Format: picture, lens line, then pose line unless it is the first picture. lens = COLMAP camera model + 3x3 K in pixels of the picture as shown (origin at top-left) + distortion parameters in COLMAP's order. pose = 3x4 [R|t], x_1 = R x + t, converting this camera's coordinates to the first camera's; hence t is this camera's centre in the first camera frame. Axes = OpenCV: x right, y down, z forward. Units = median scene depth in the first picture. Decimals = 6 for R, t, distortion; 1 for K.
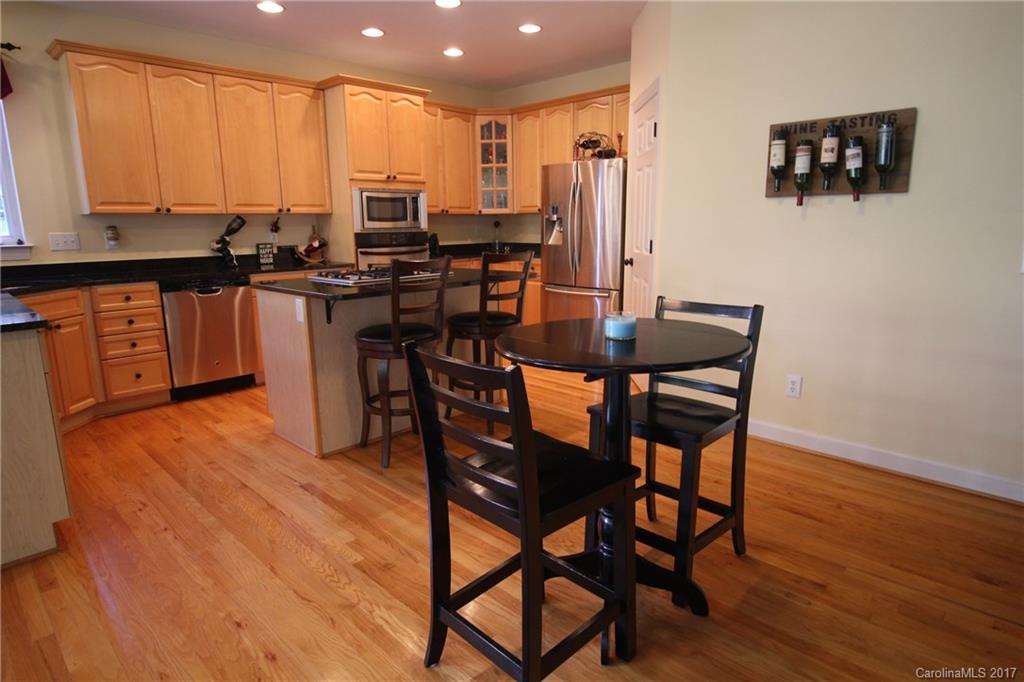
lens RADIAL K [[594.5, 0, 510.9], [0, 594.5, 338.6], [0, 0, 1]] dist [0.000008, -0.000302]
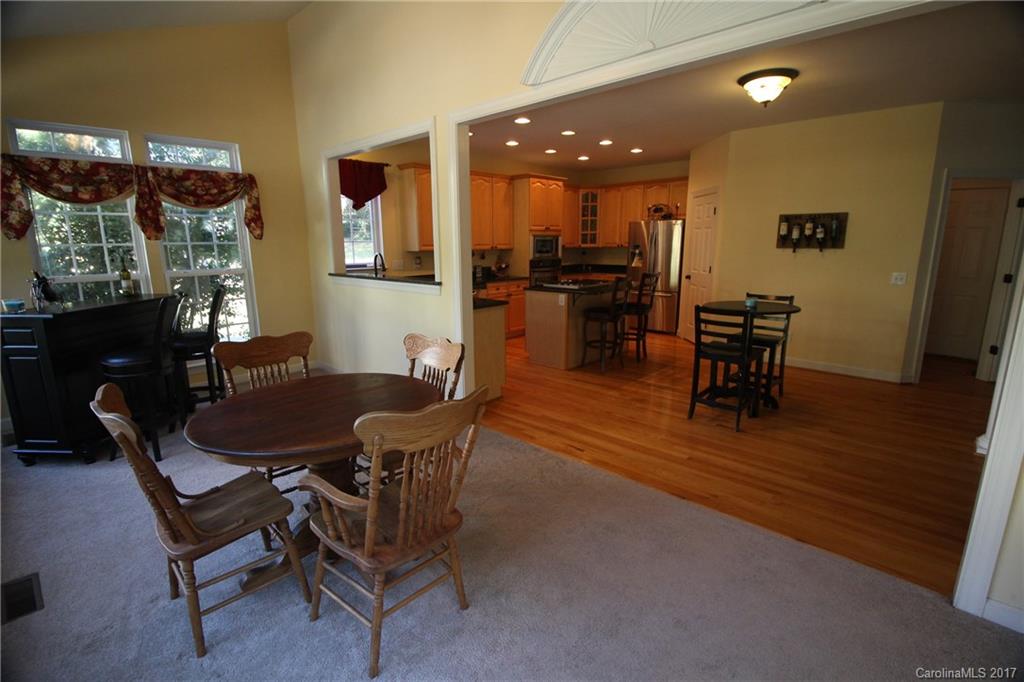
lens RADIAL K [[475.8, 0, 513.0], [0, 475.8, 342.4], [0, 0, 1]] dist [-0.003107, -0.000804]
pose [[0.999614, 0.000504, 0.027787, -0.352052], [-0.000956, 0.999867, 0.016263, 0.046523], [-0.027775, -0.016283, 0.999482, -0.428278]]
